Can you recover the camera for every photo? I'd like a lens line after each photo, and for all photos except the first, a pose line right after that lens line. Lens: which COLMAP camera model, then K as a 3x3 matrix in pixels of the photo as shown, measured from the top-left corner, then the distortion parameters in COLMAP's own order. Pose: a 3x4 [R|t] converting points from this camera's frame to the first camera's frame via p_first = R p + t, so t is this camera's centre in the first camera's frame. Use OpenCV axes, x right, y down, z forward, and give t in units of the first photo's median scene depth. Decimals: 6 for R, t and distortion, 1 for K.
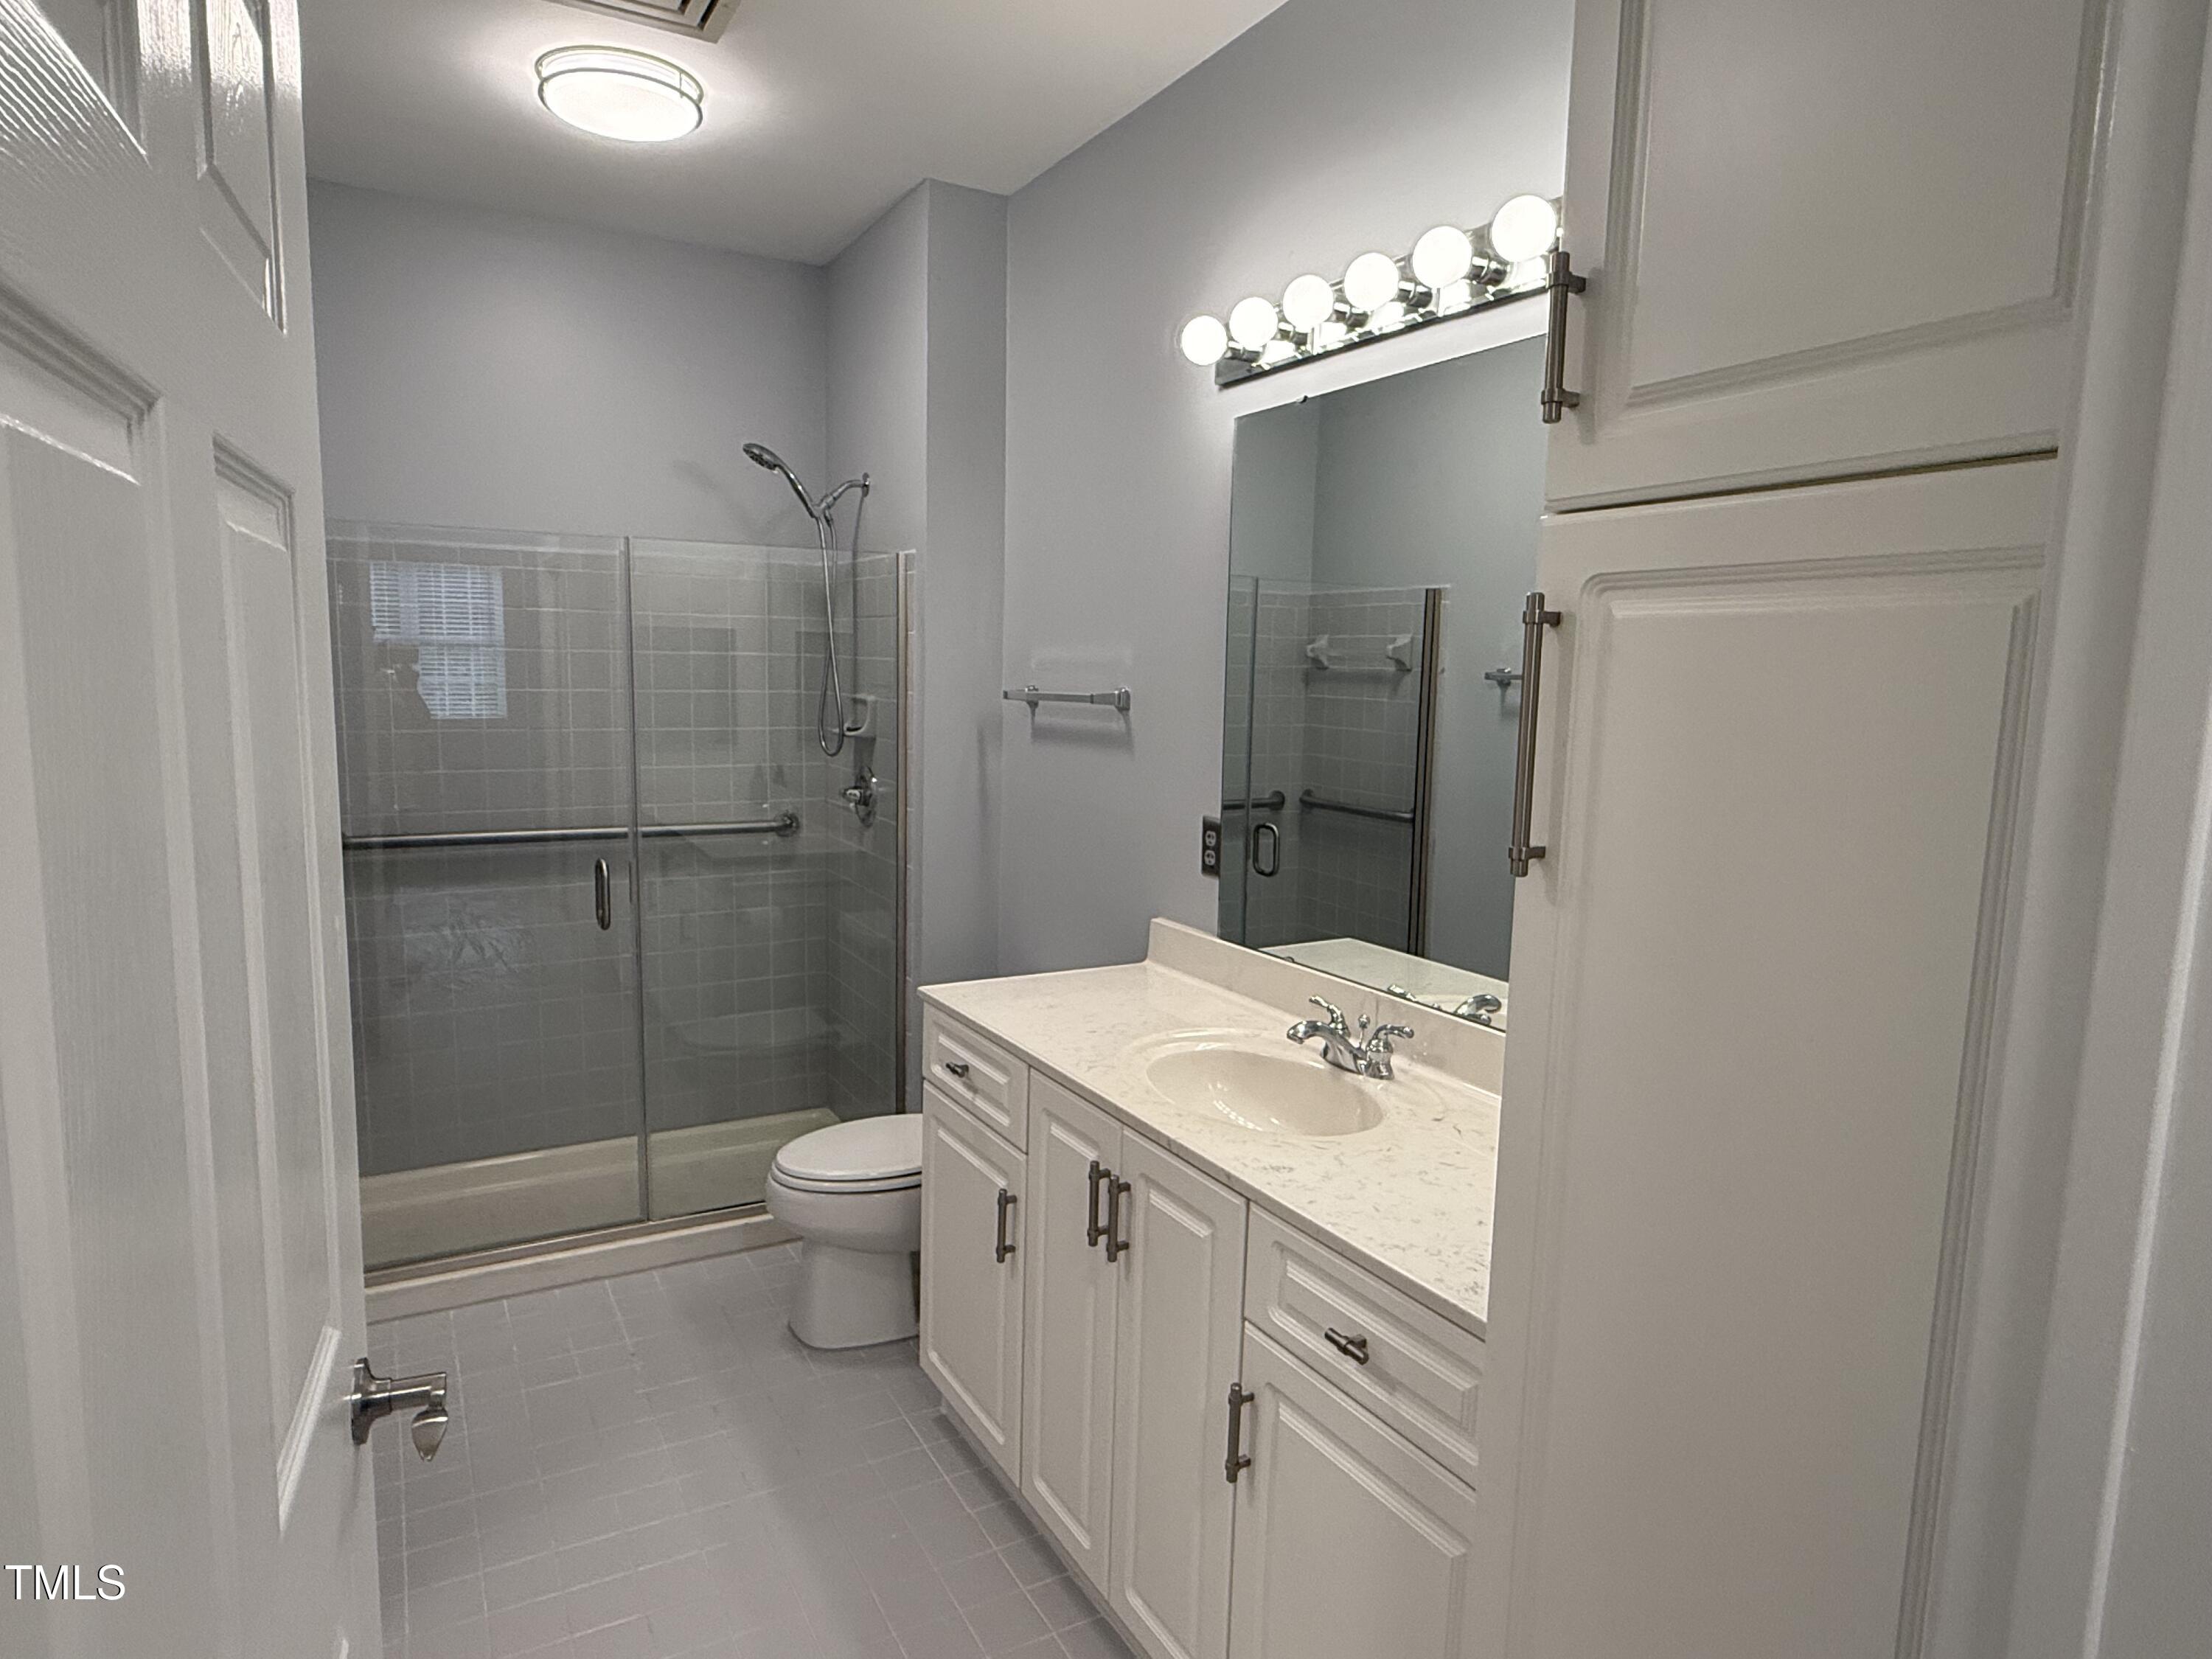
lens RADIAL K [[1320.4, 0, 1106.0], [0, 1320.4, 829.5], [0, 0, 1]] dist [-0.004149, -0.000573]
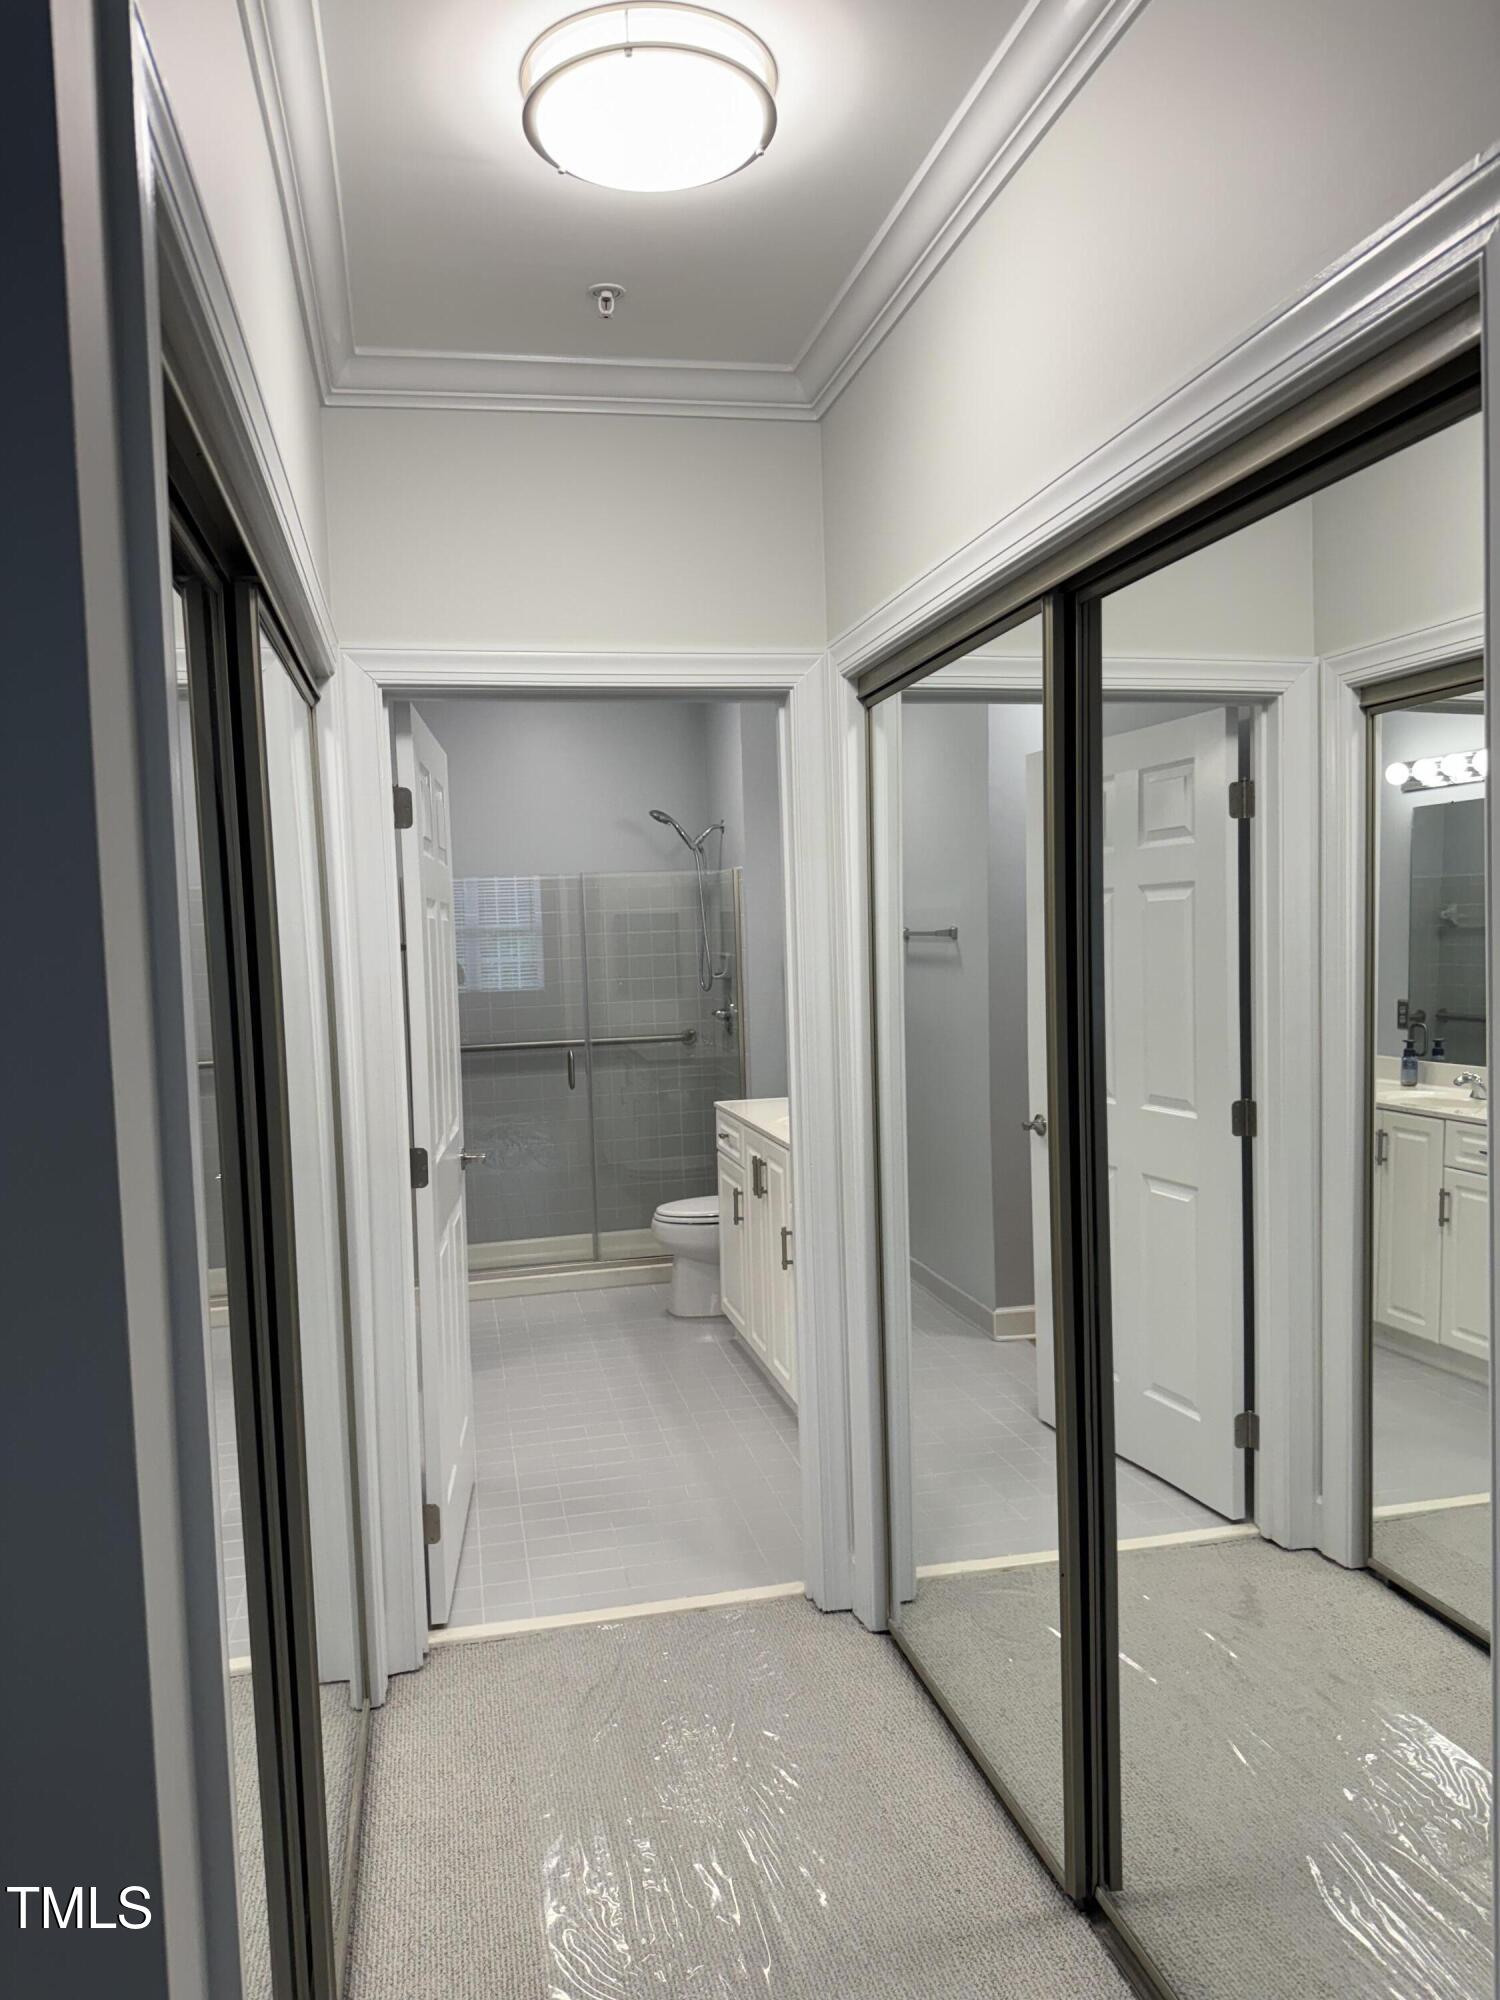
lens RADIAL K [[1416.8, 0, 750.0], [0, 1416.8, 1000.0], [0, 0, 1]] dist [0.004634, 0.000837]
pose [[0.958021, -0.030152, -0.285109, 0.364966], [0.009229, 0.997182, -0.074447, 0.092060], [0.286550, 0.068691, 0.955600, -0.702619]]
